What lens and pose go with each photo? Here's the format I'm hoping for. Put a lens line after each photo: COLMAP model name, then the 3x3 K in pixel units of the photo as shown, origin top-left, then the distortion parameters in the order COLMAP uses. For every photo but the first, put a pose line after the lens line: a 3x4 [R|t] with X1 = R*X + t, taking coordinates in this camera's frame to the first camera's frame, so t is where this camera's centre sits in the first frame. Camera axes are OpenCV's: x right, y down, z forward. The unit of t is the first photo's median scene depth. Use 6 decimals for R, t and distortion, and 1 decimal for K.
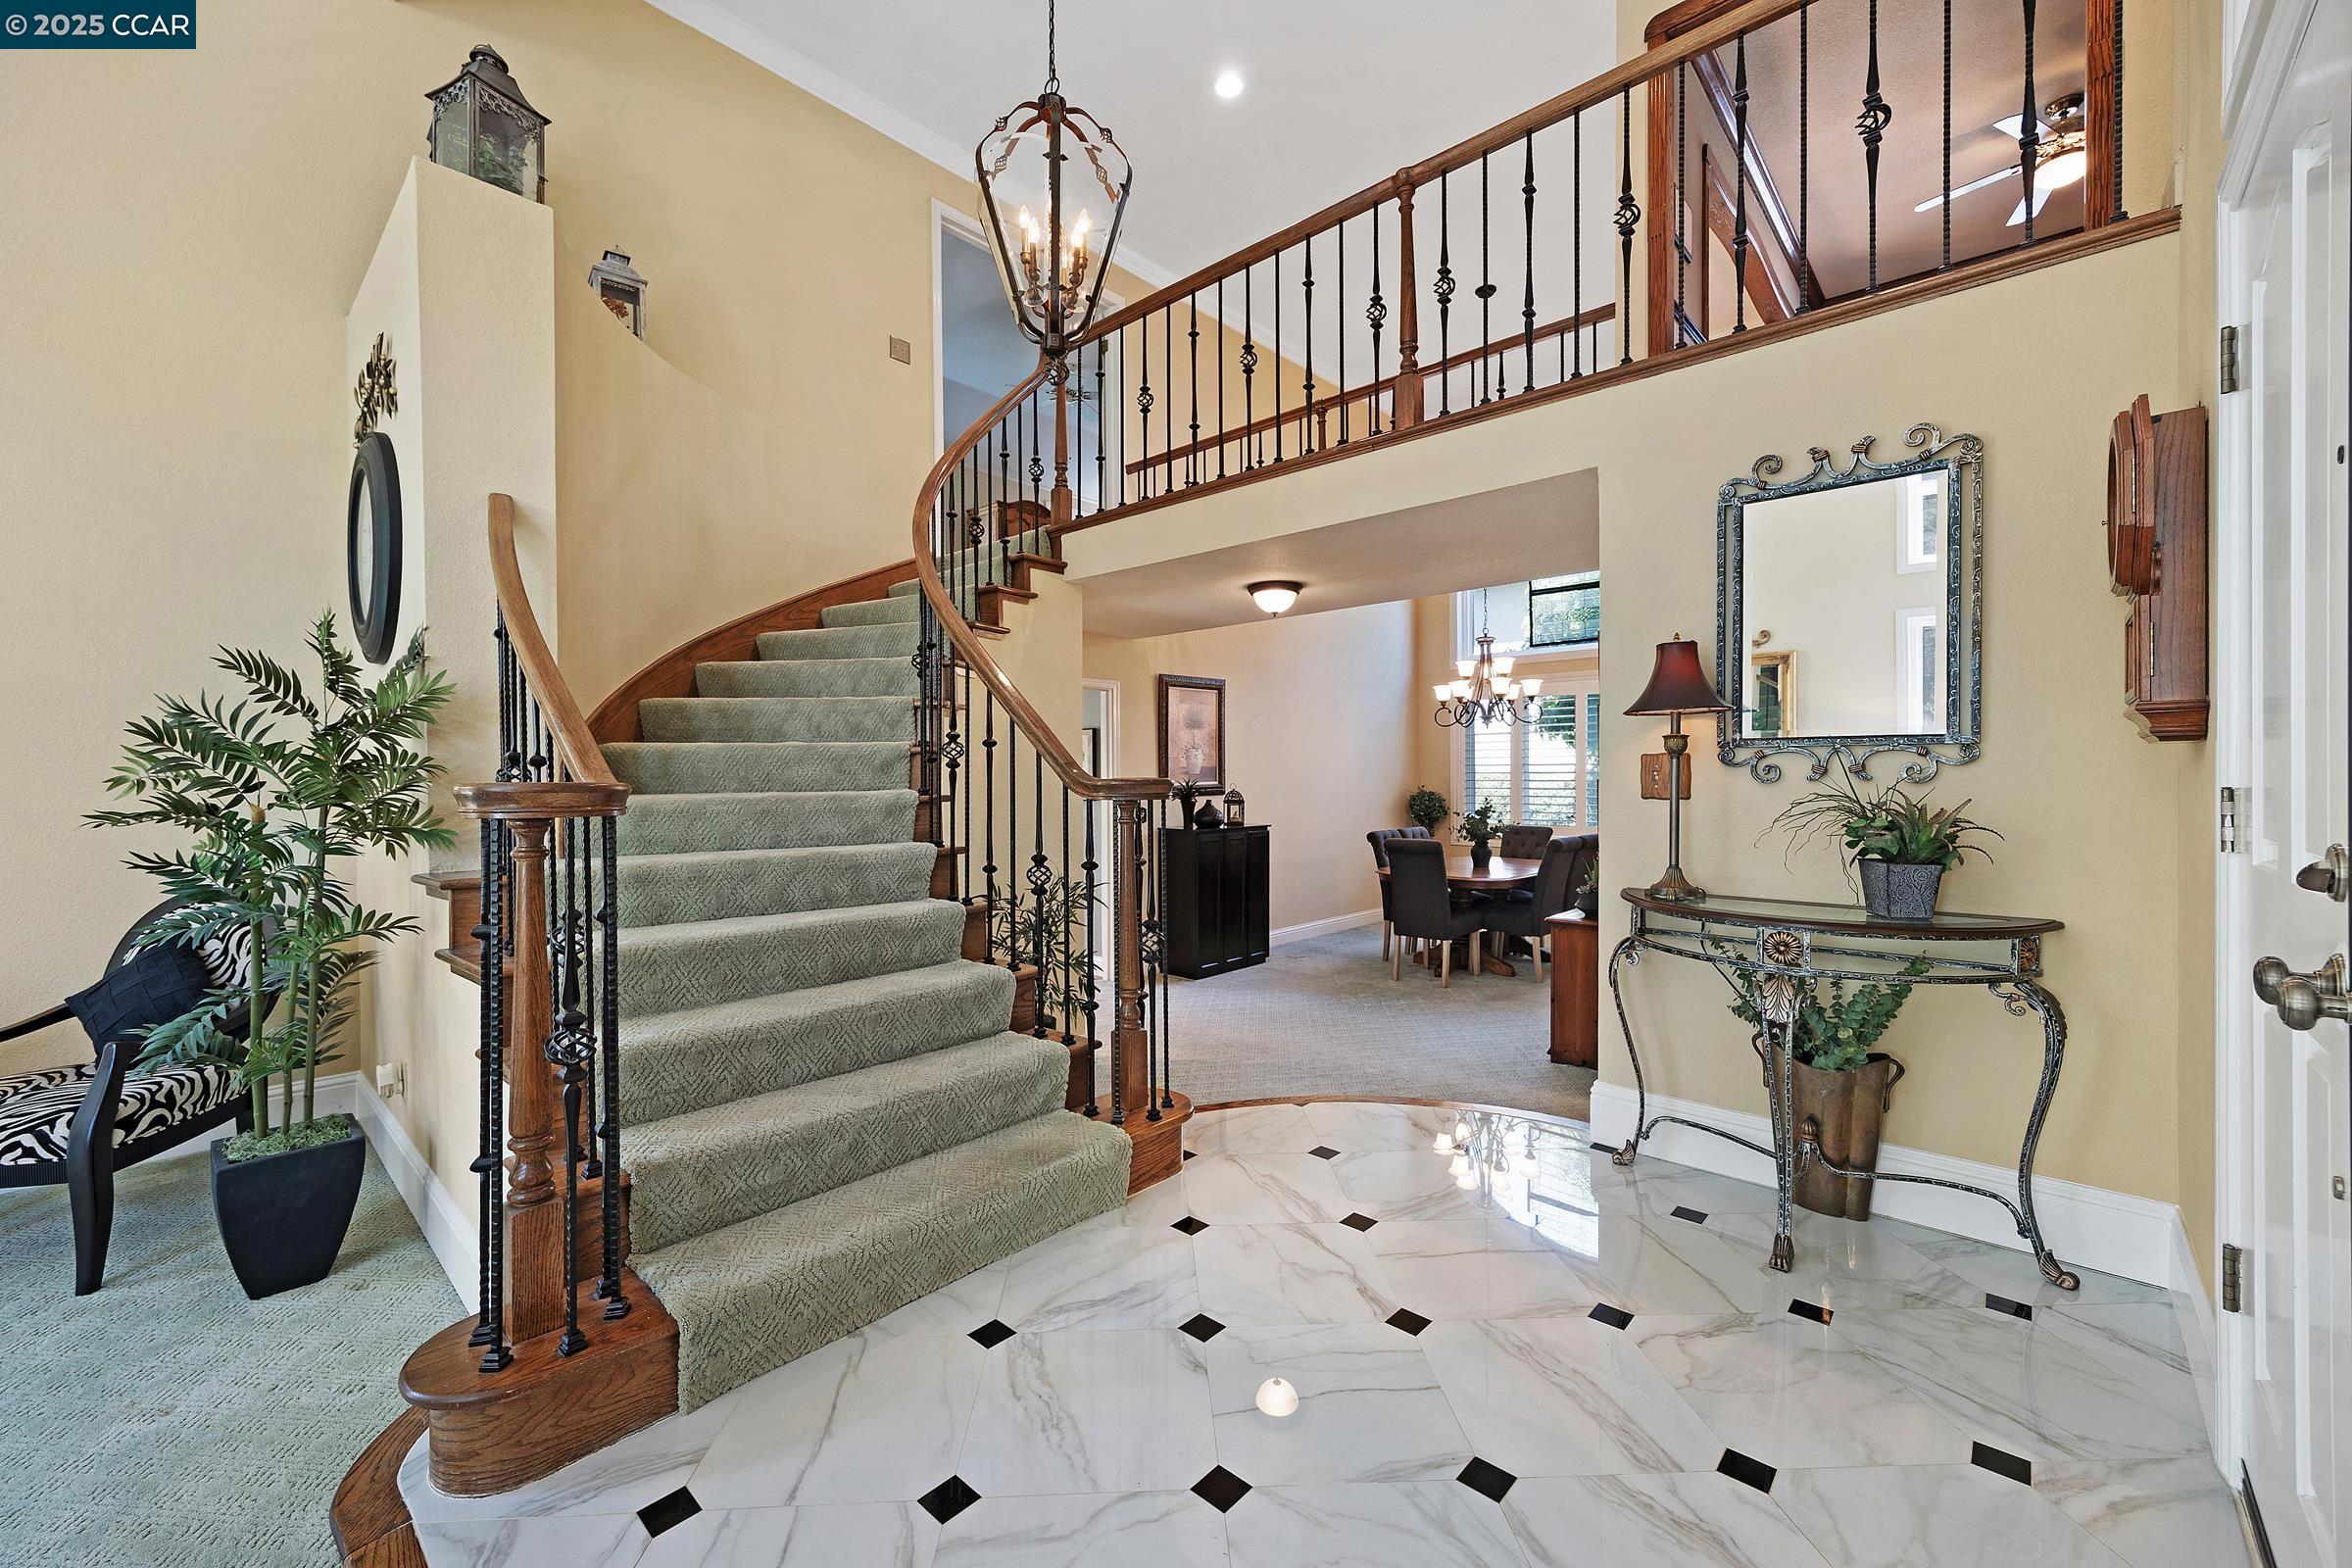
lens RADIAL K [[930.1, 0, 1184.2], [0, 930.1, 781.8], [0, 0, 1]] dist [0.008956, -0.001026]
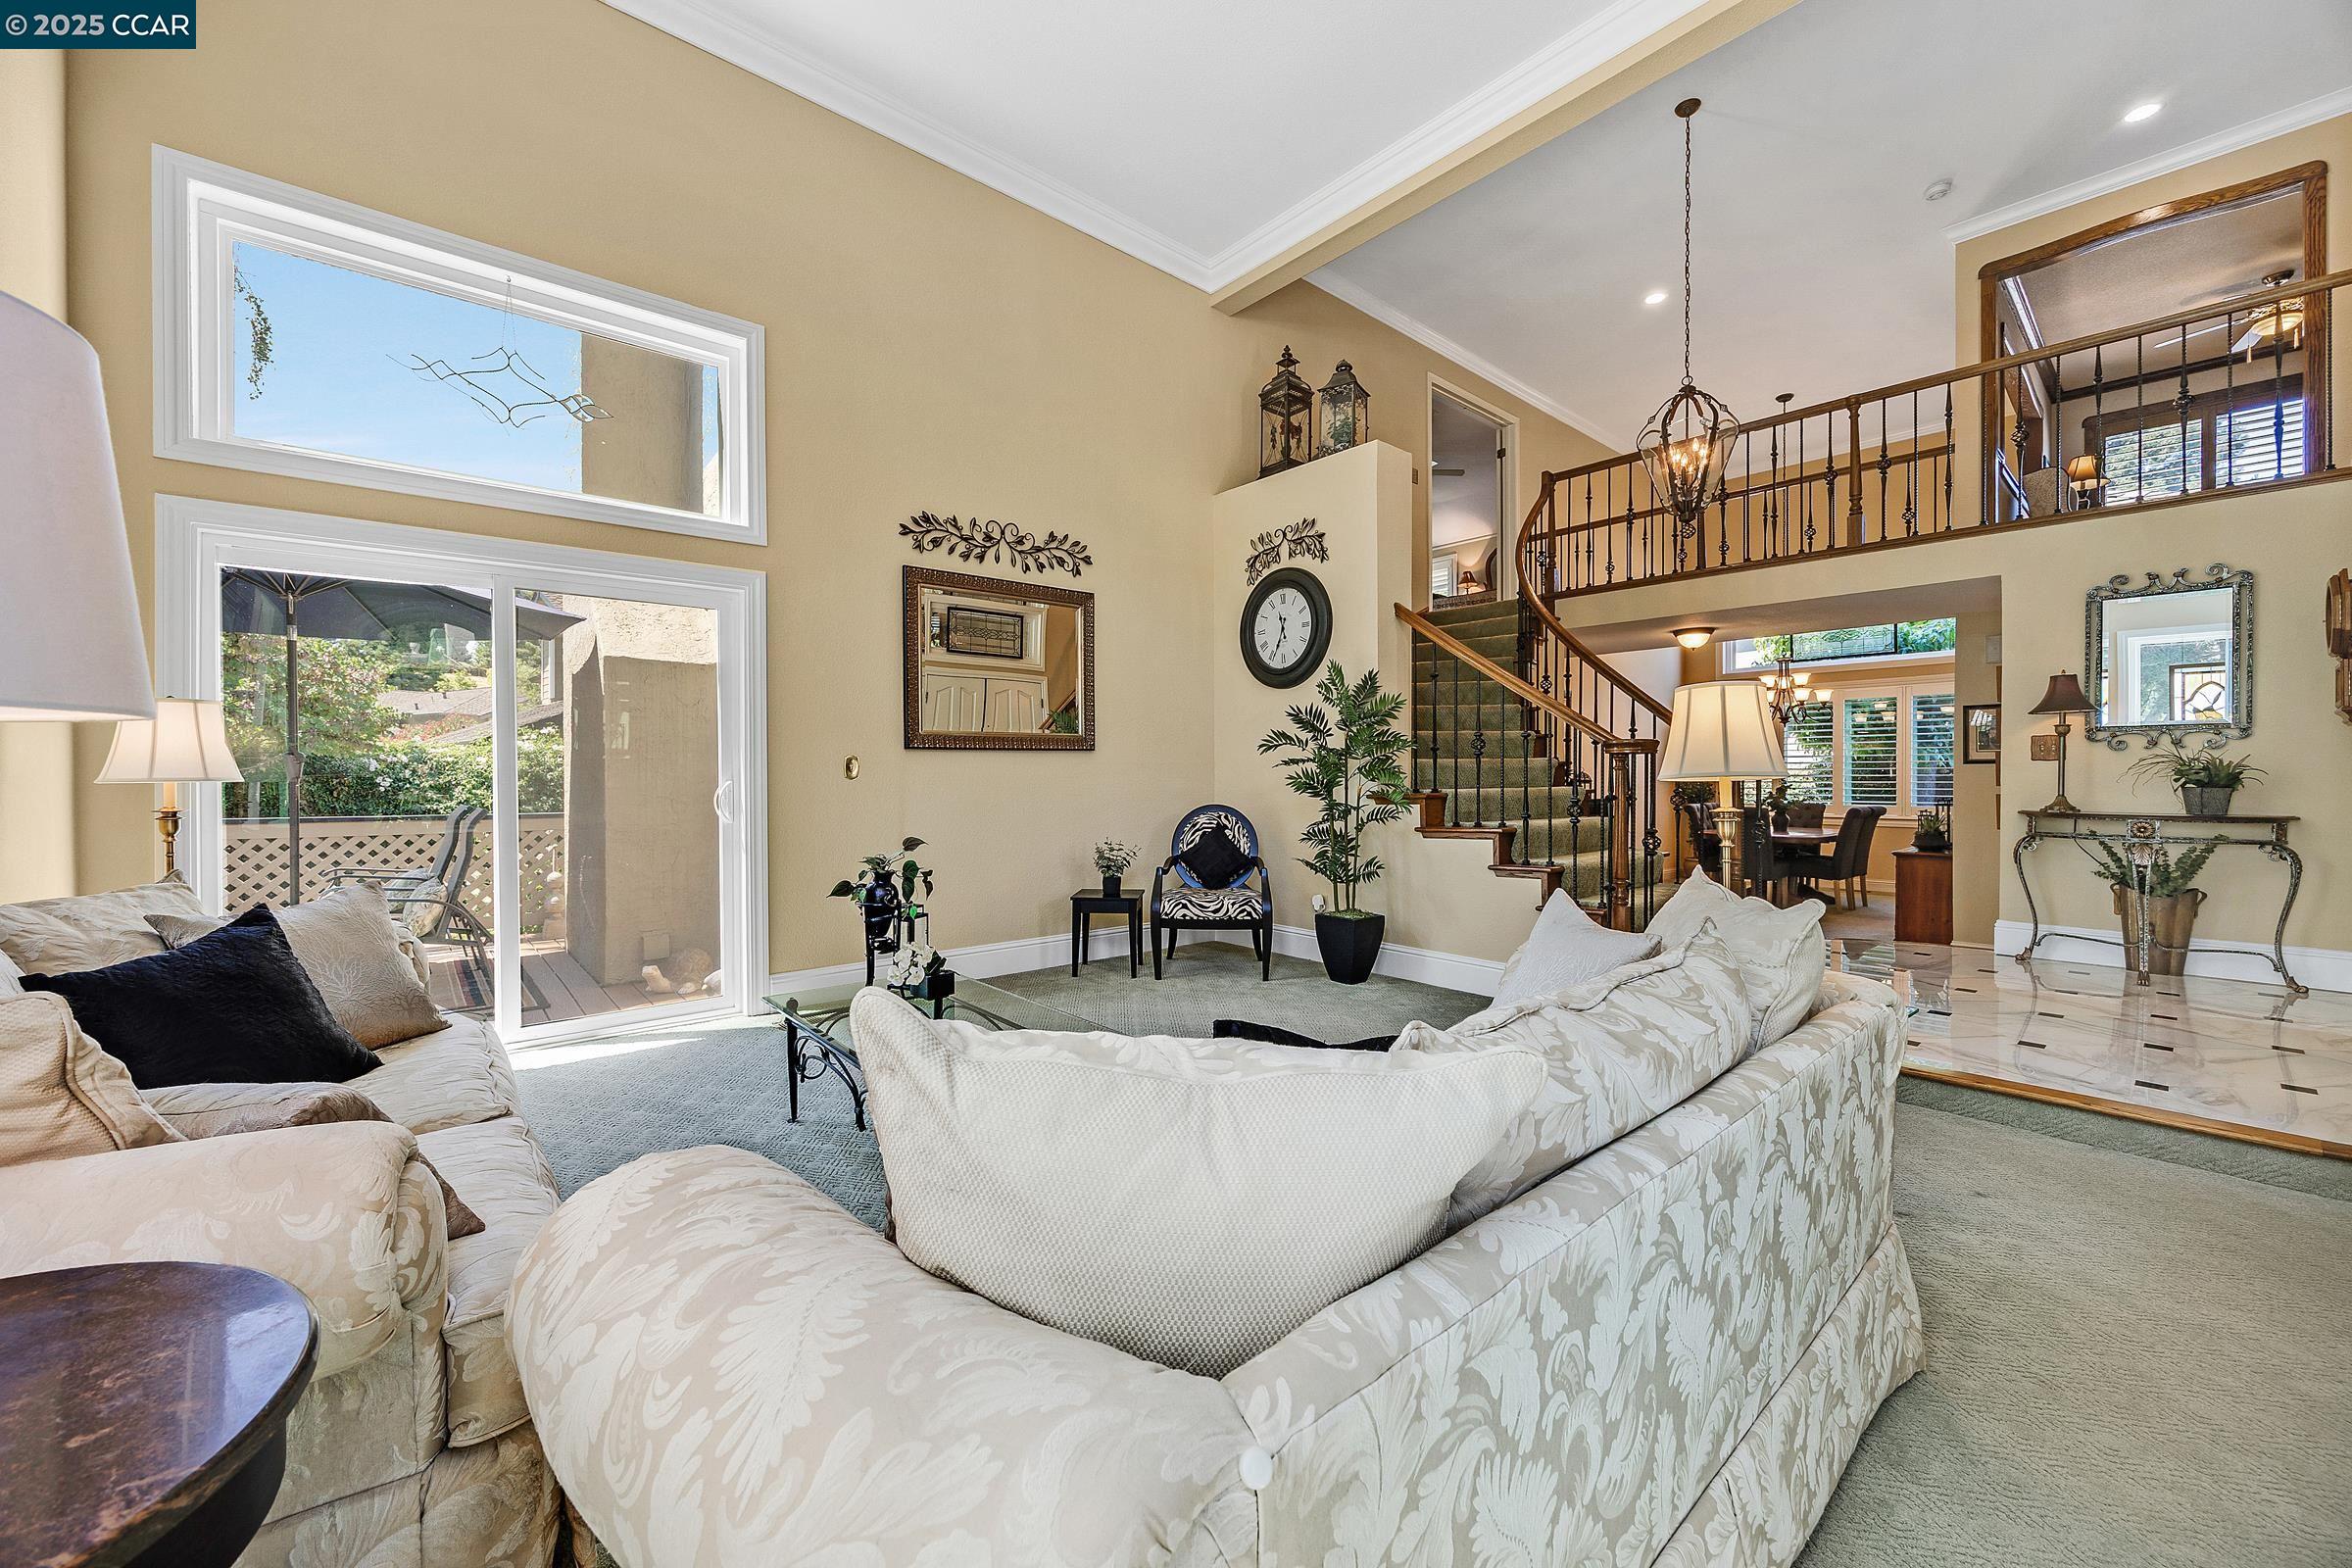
lens RADIAL K [[930.1, 0, 1167.7], [0, 930.1, 783.3], [0, 0, 1]] dist [0.008956, -0.001026]
pose [[0.995326, 0.006242, -0.096375, -1.131052], [-0.006711, 0.999967, -0.004540, 0.092535], [0.096344, 0.005165, 0.995335, -1.092001]]
